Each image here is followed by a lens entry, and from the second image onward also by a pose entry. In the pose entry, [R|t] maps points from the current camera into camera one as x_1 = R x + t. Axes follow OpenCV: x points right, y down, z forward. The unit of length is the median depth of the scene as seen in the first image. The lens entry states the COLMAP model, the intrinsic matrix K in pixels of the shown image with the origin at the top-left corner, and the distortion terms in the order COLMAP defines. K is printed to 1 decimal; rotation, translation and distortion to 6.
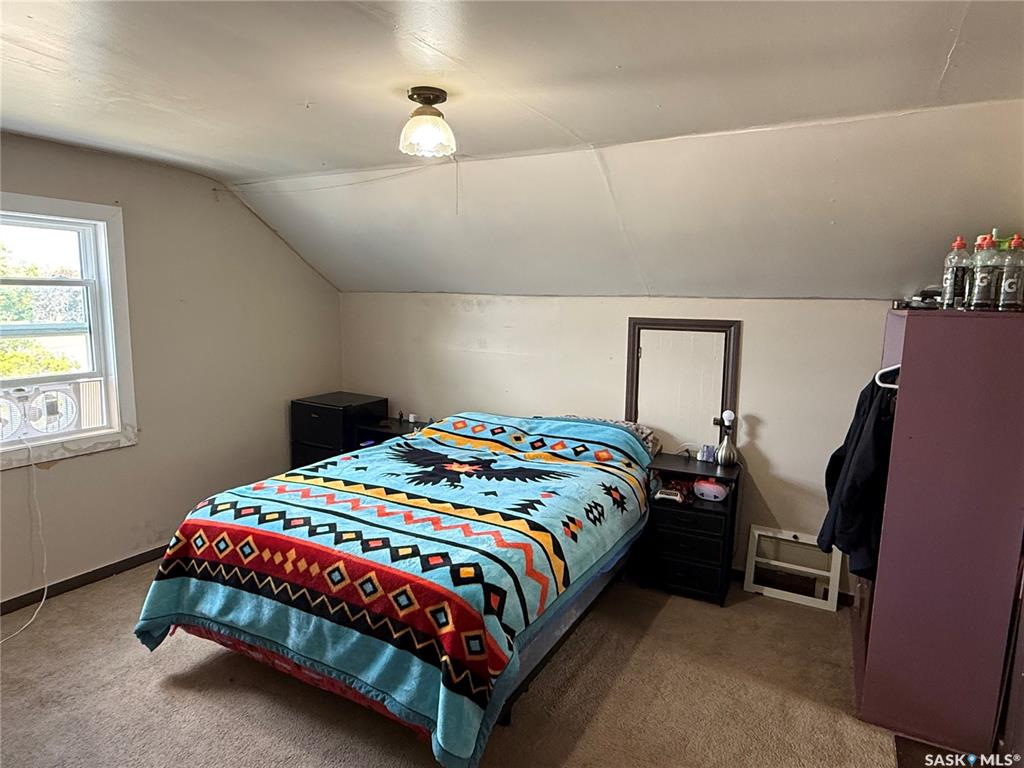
lens RADIAL K [[615.2, 0, 511.3], [0, 615.2, 375.1], [0, 0, 1]] dist [0.004468, 0.000563]
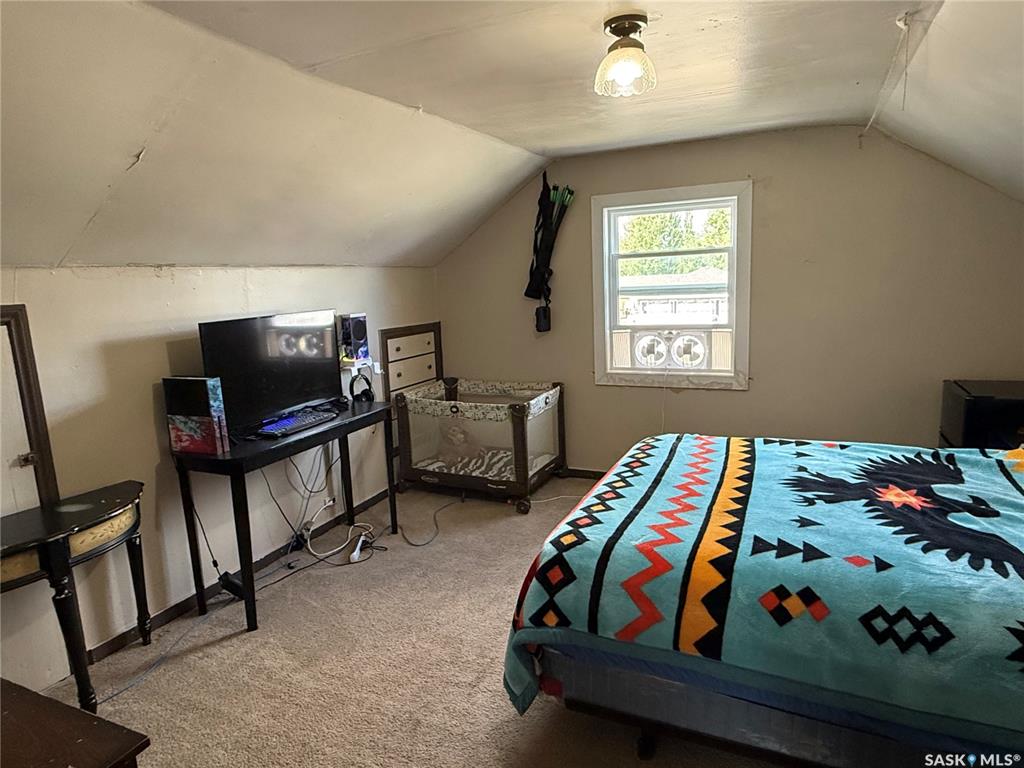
lens RADIAL K [[615.2, 0, 517.5], [0, 615.2, 393.6], [0, 0, 1]] dist [0.004468, 0.000563]
pose [[0.082359, 0.167160, -0.982484, 0.556794], [-0.084644, 0.983444, 0.160228, -0.033757], [0.993002, 0.069966, 0.095144, 0.549049]]
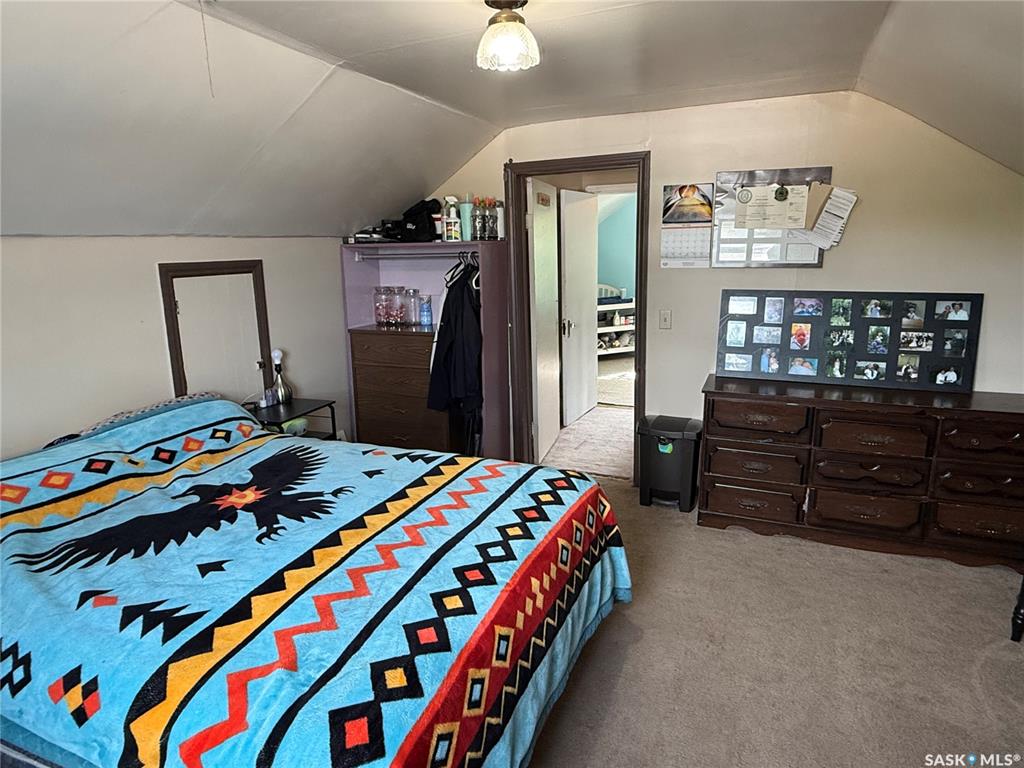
lens RADIAL K [[615.2, 0, 507.1], [0, 615.2, 380.1], [0, 0, 1]] dist [0.004468, 0.000563]
pose [[-0.095571, -0.229209, 0.968674, -0.768492], [0.138423, 0.960613, 0.240959, -0.097409], [-0.985751, 0.157116, -0.060079, 0.785535]]
